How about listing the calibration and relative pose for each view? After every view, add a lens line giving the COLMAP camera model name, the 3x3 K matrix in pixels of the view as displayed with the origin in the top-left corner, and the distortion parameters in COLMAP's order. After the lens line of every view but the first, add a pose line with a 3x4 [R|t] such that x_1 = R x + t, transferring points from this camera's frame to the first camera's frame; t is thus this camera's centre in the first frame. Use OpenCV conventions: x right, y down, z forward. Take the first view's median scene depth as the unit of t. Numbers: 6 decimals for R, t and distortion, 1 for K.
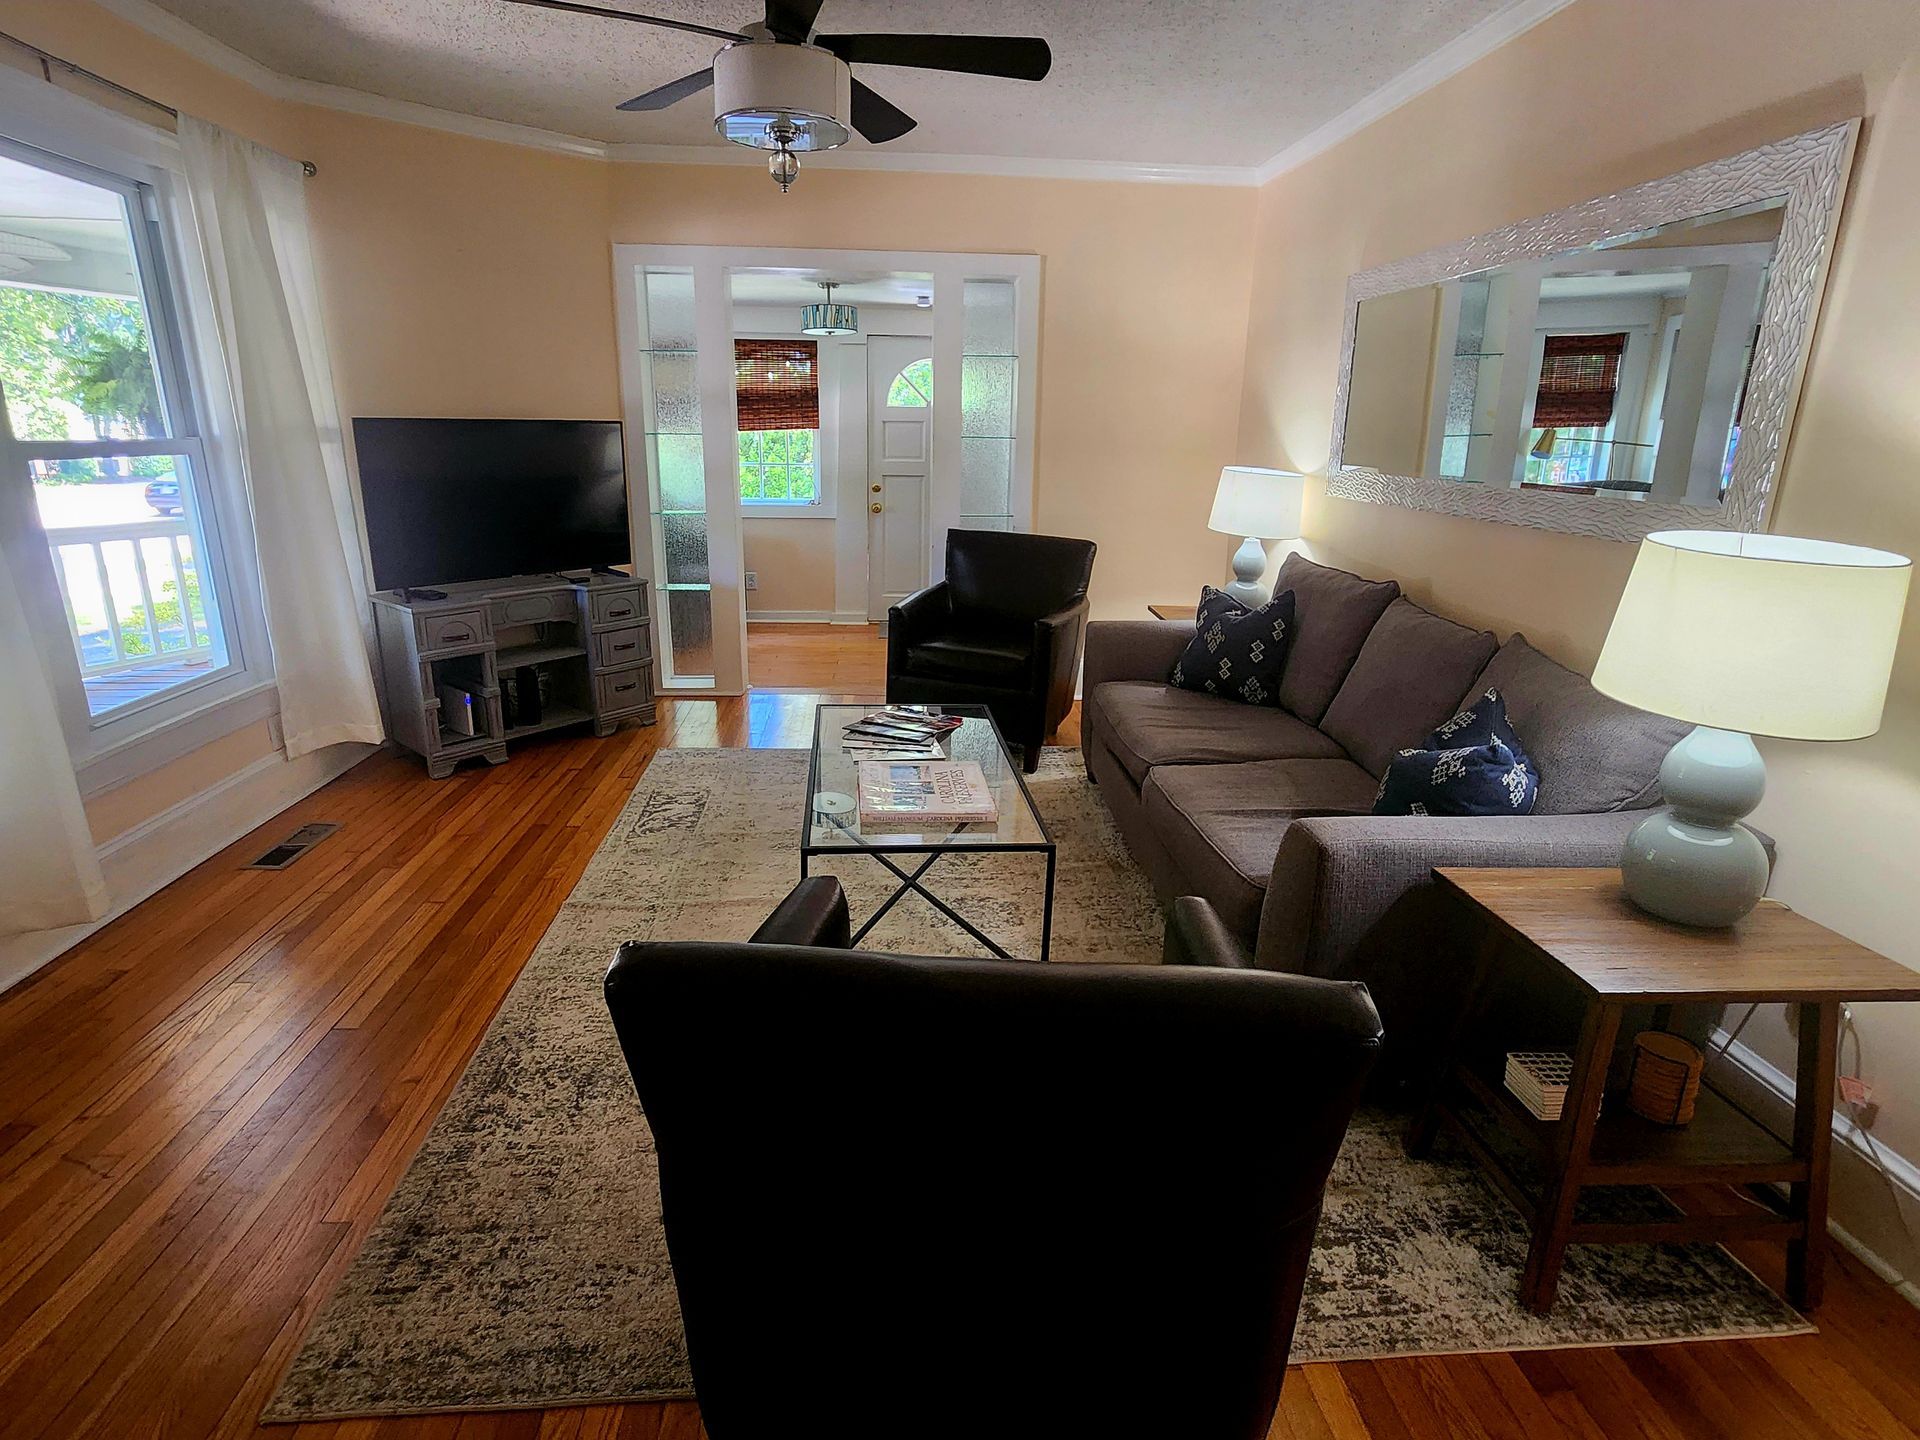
lens RADIAL K [[979.1, 0, 923.8], [0, 979.1, 716.7], [0, 0, 1]] dist [0.000471, 0.001660]
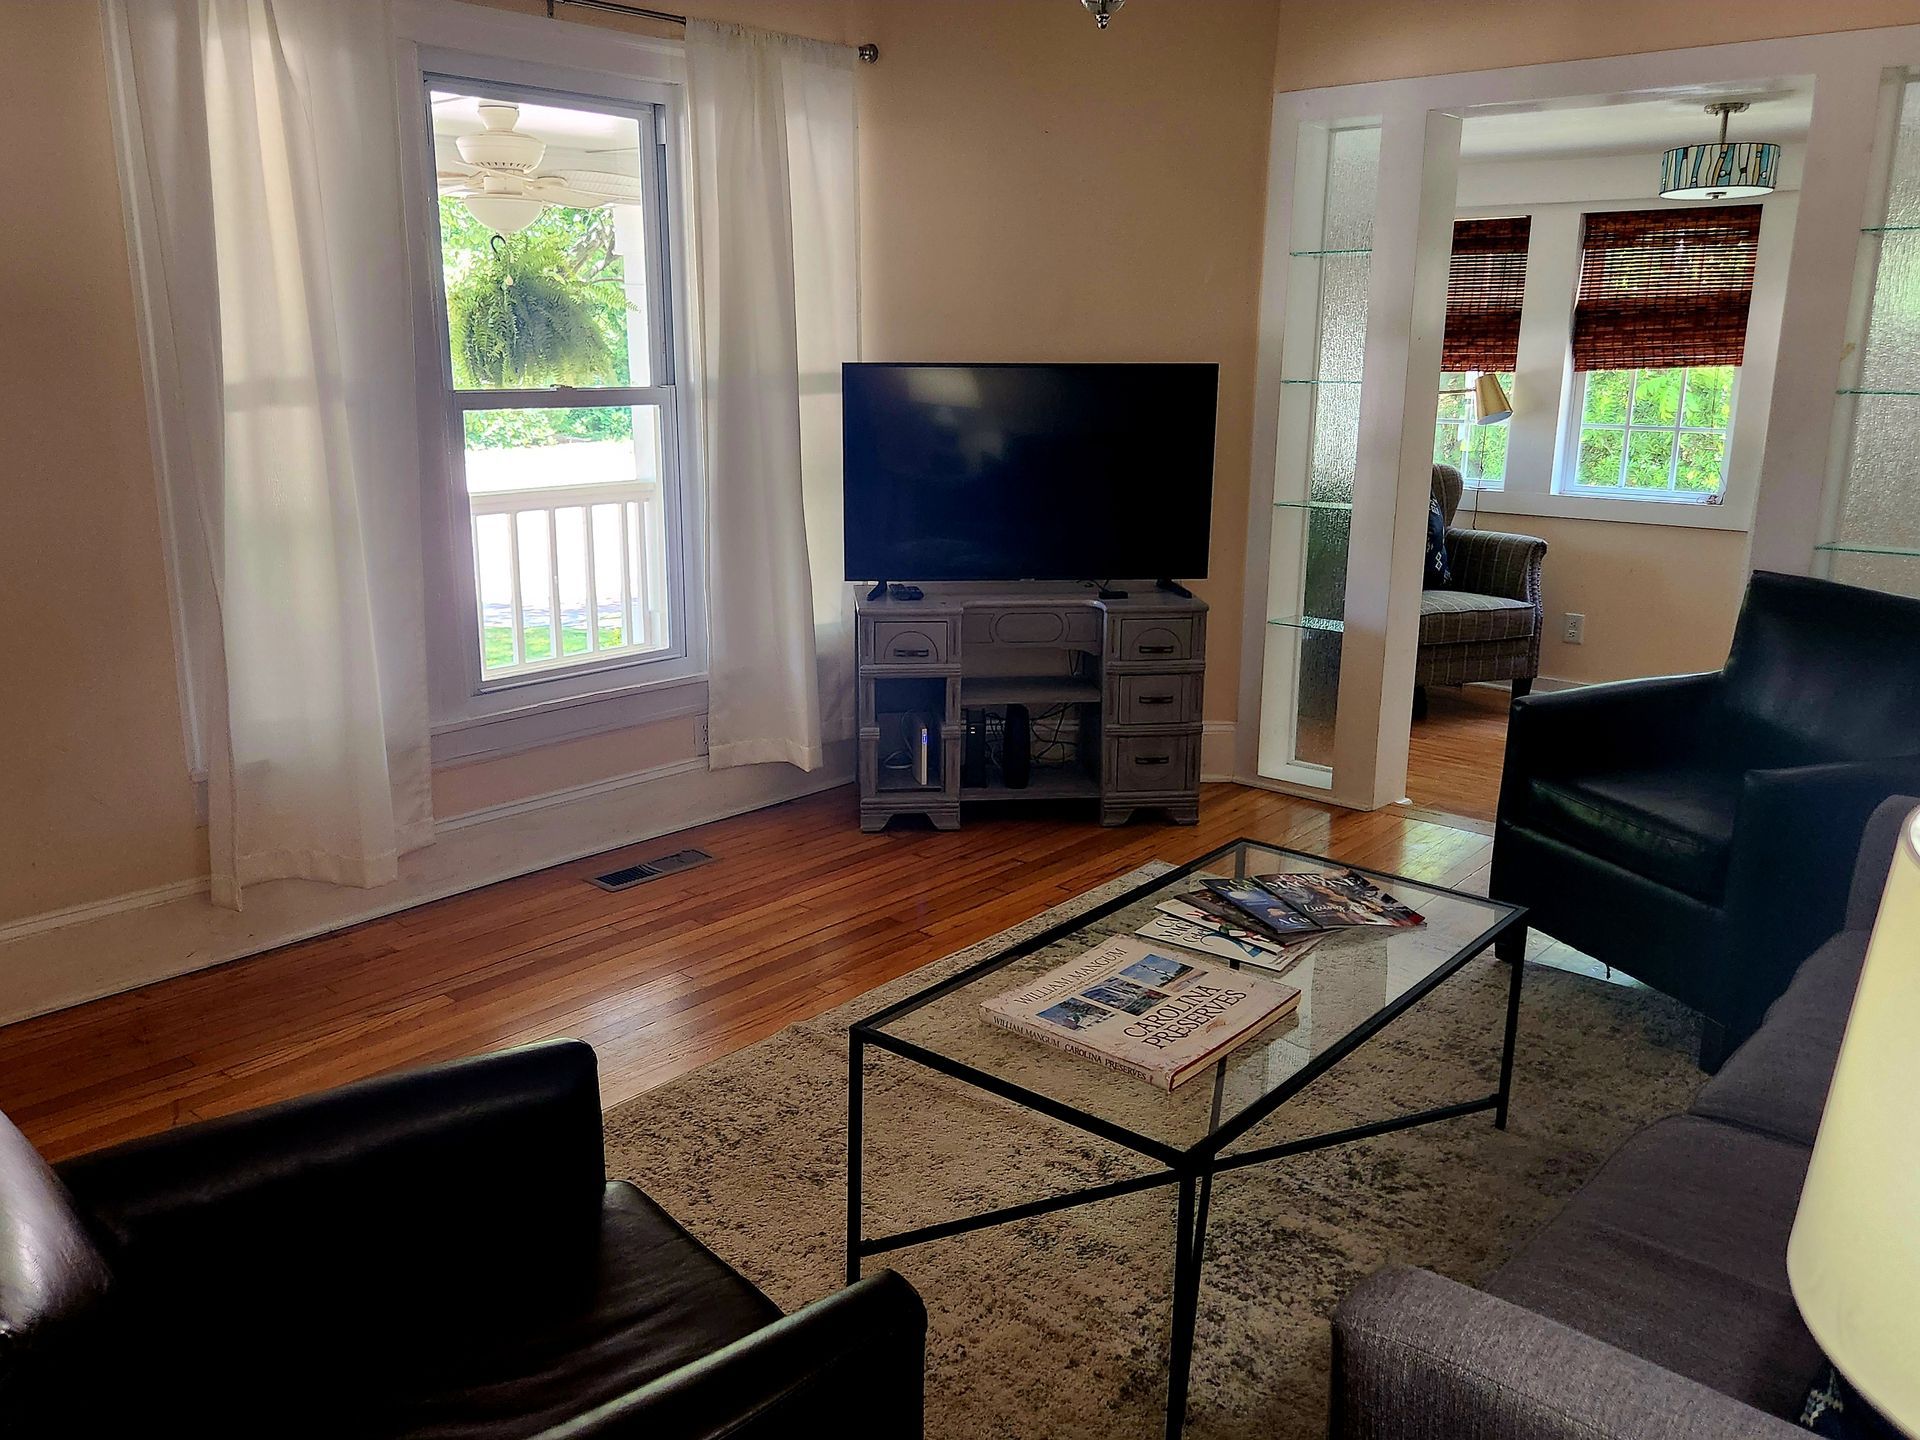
lens RADIAL K [[1560.5, 0, 962.2], [0, 1560.5, 730.1], [0, 0, 1]] dist [0.093159, -0.082592]
pose [[0.713492, 0.164186, -0.681155, 0.364336], [-0.197638, 0.979841, 0.029162, -0.063002], [0.672212, 0.113815, 0.731558, 0.151523]]
